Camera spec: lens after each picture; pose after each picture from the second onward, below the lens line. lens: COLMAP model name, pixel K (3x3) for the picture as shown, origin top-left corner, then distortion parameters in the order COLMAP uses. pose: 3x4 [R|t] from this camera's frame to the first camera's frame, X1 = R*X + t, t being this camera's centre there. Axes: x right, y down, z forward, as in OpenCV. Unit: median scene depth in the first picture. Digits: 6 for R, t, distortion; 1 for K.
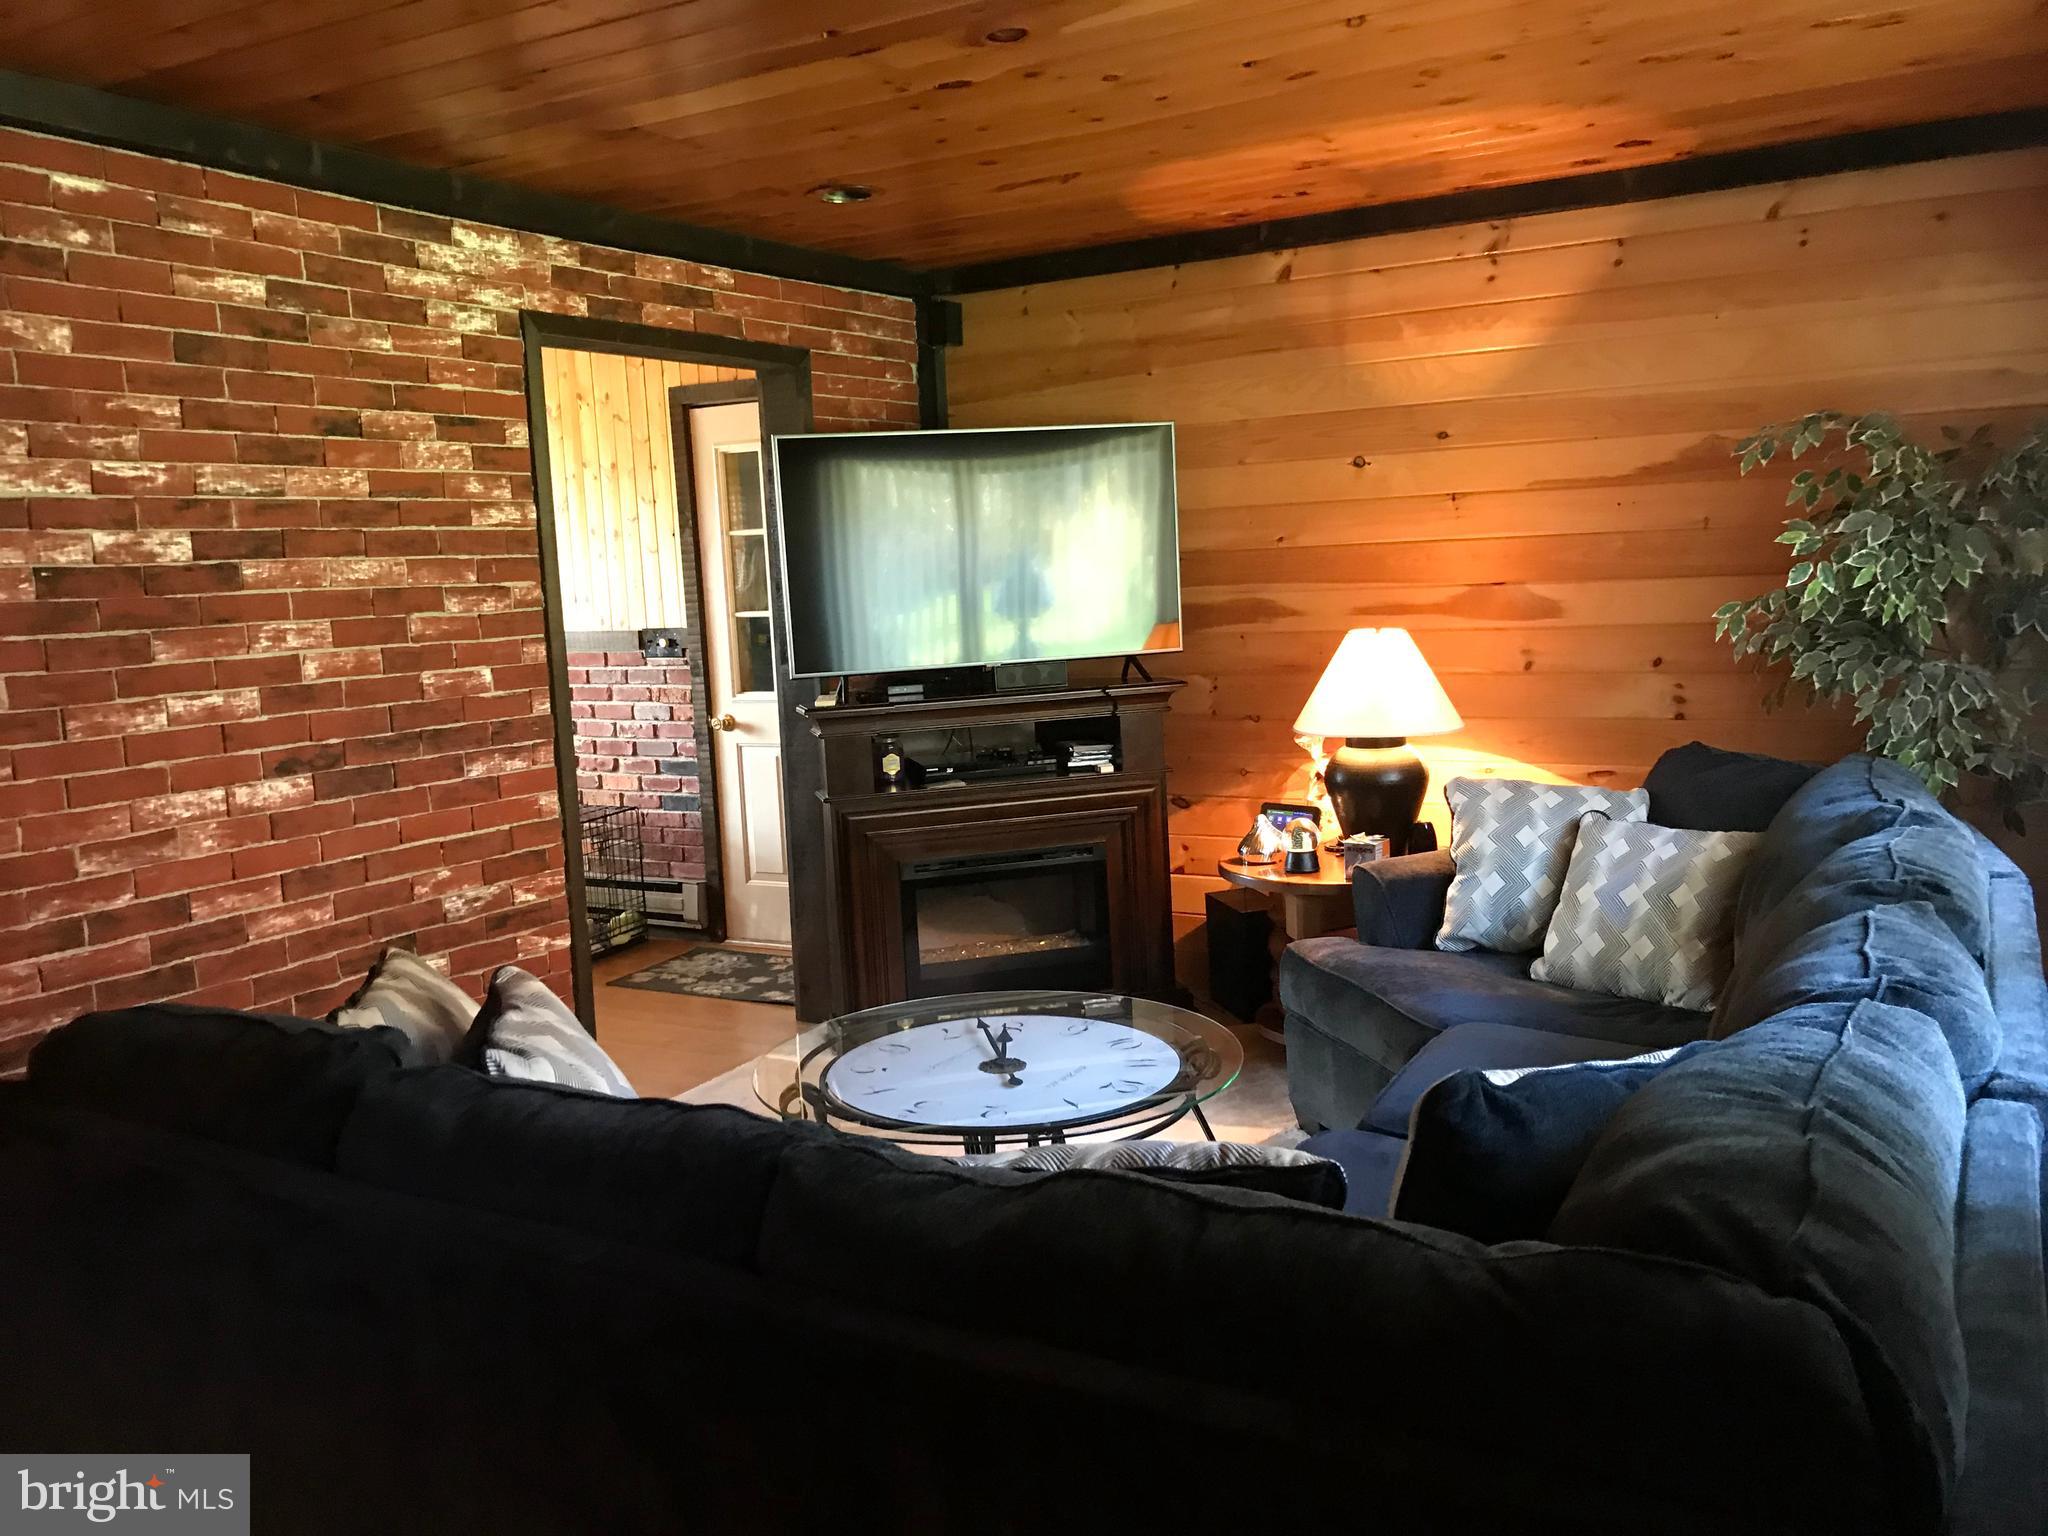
lens RADIAL K [[1644.6, 0, 1028.3], [0, 1644.6, 799.3], [0, 0, 1]] dist [0.006459, -0.065025]
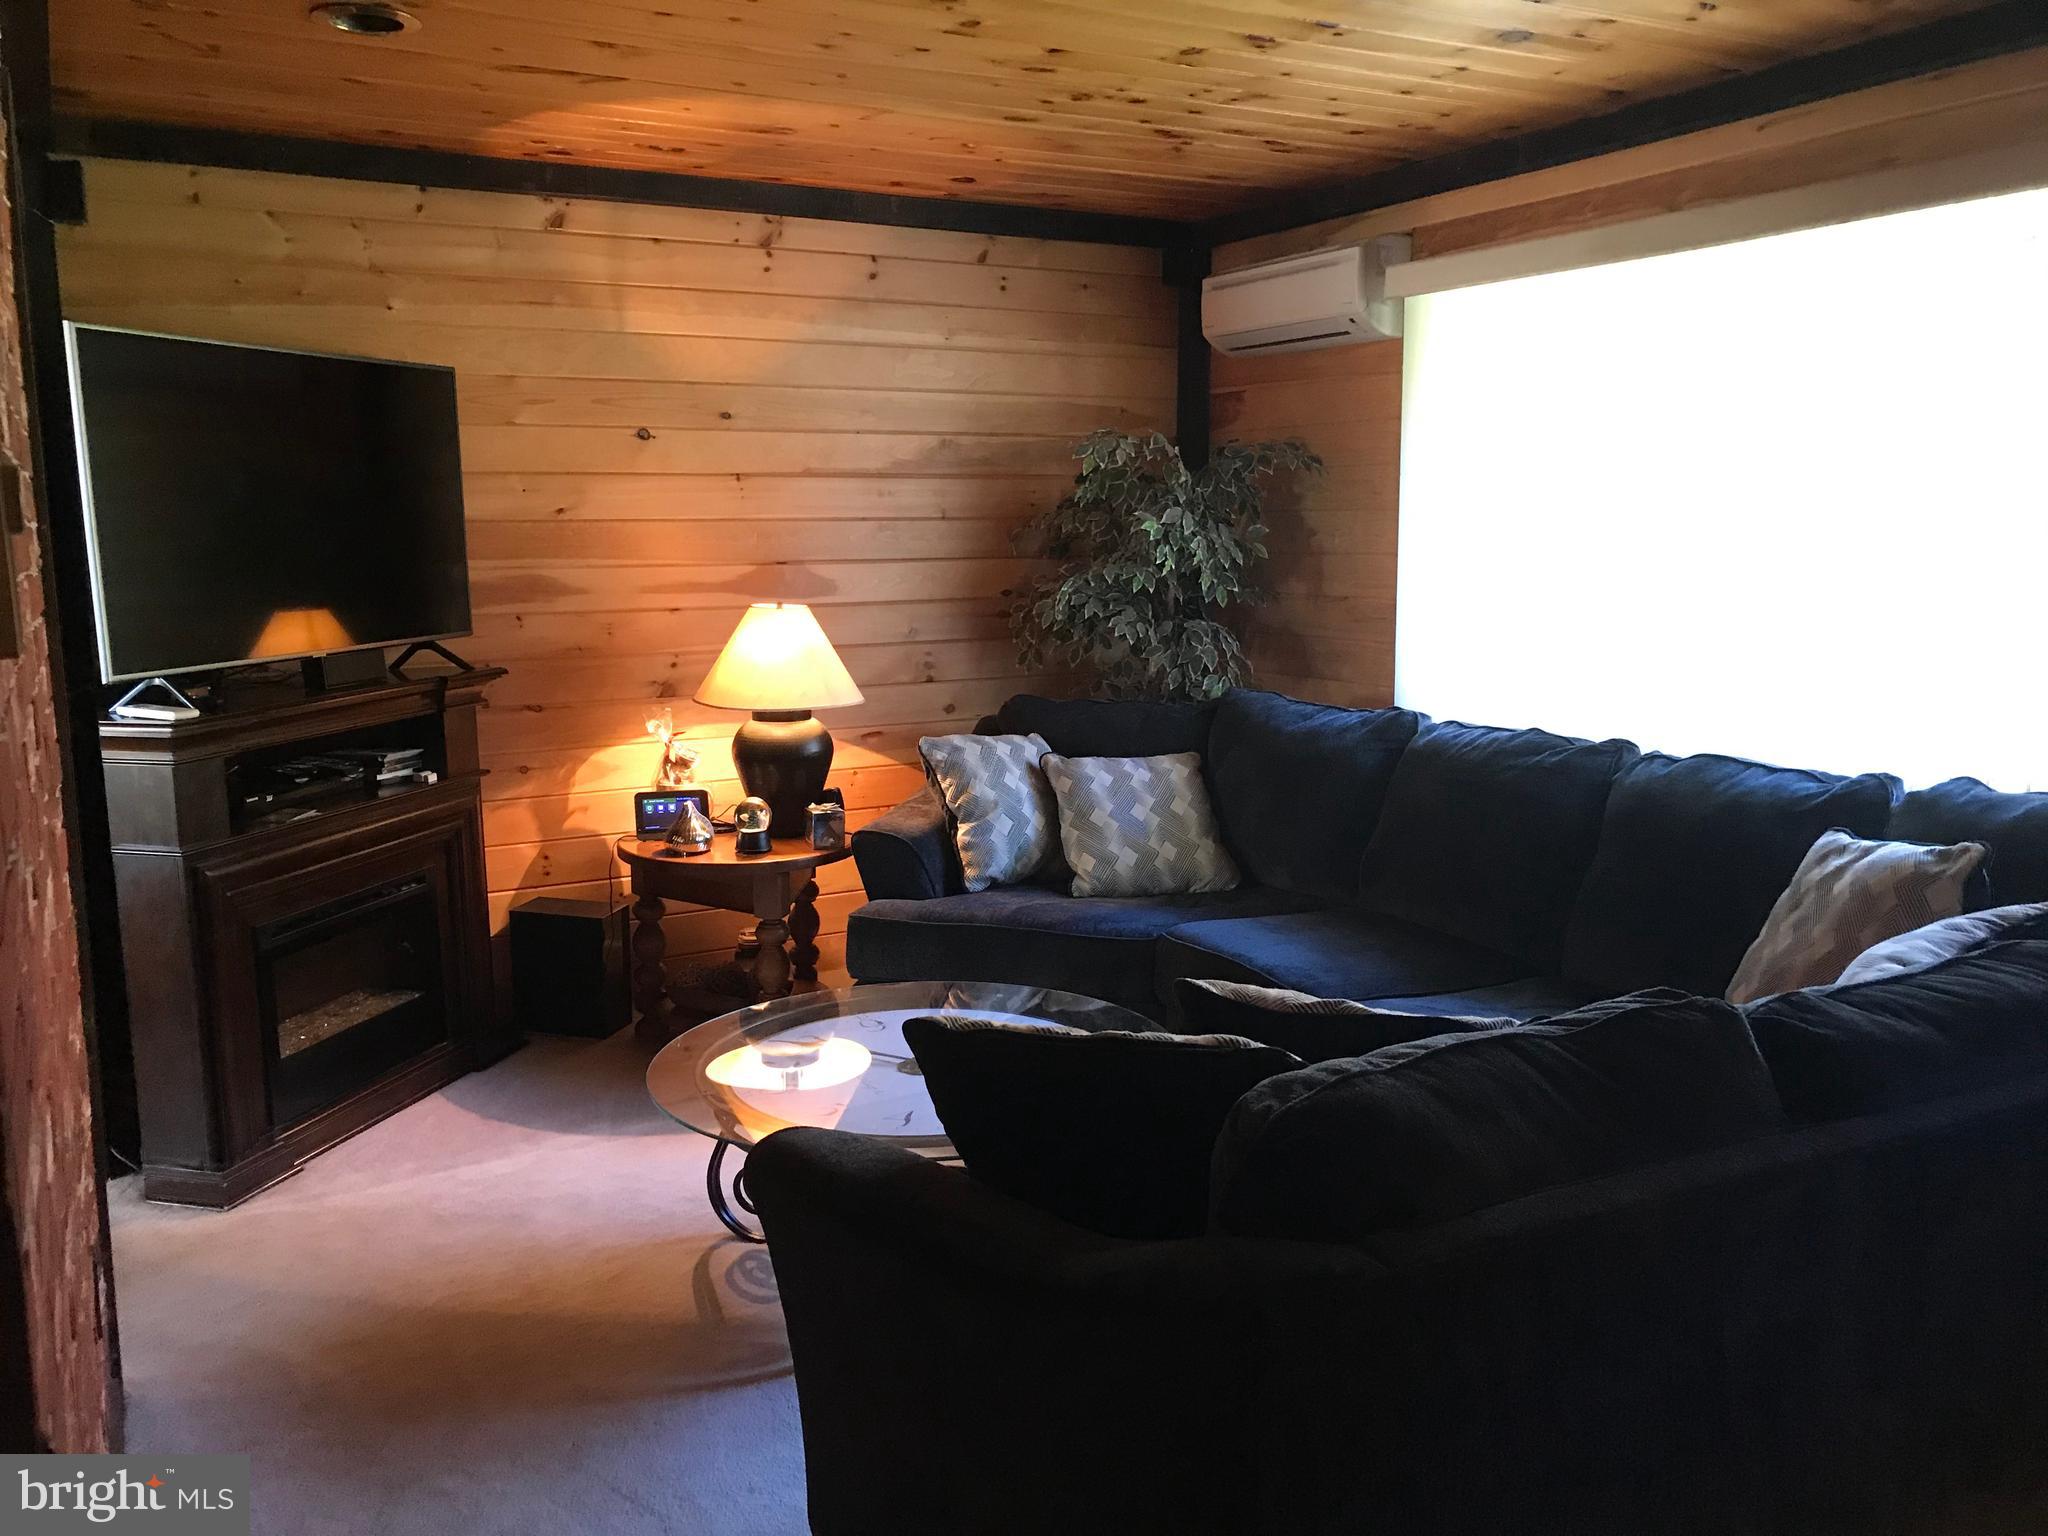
lens RADIAL K [[1688.9, 0, 1024.0], [0, 1688.9, 768.0], [0, 0, 1]] dist [0.005924, -0.004862]
pose [[0.507209, -0.086496, 0.857472, -0.577842], [0.111385, 0.993185, 0.034299, -0.020828], [-0.854595, 0.078113, 0.513387, 0.330453]]
